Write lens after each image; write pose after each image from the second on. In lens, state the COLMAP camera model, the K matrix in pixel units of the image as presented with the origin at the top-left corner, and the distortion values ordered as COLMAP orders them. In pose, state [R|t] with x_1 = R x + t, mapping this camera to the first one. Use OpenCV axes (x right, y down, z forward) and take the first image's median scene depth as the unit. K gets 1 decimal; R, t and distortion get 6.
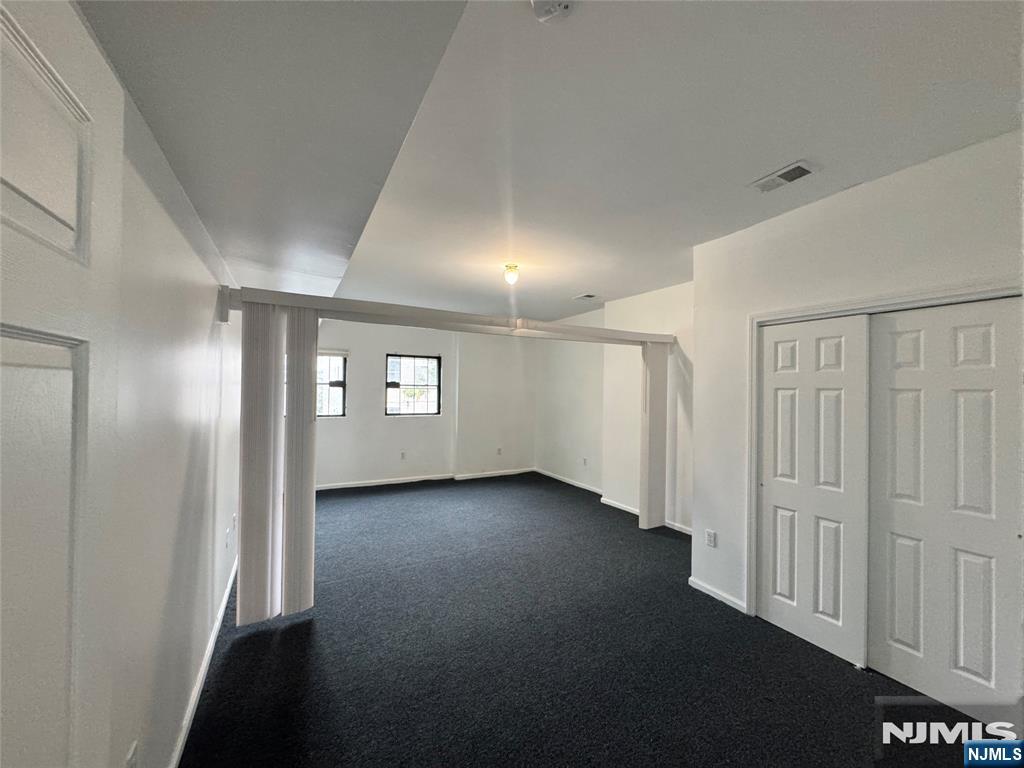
lens RADIAL K [[409.0, 0, 512.0], [0, 409.0, 384.0], [0, 0, 1]] dist [-0.001021, -0.000002]
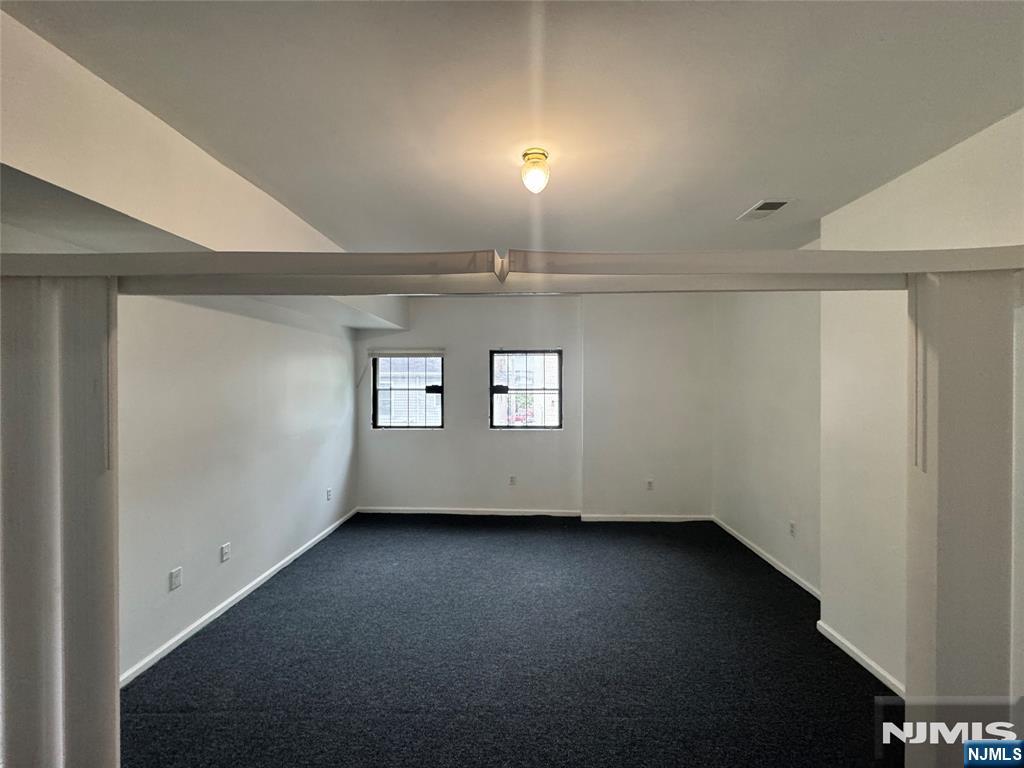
lens RADIAL K [[409.0, 0, 512.0], [0, 409.0, 384.0], [0, 0, 1]] dist [-0.001021, -0.000002]
pose [[0.860693, -0.014424, -0.508920, 0.133337], [0.017607, 0.999844, 0.001439, -0.009284], [0.508820, -0.010199, 0.860812, 0.338216]]
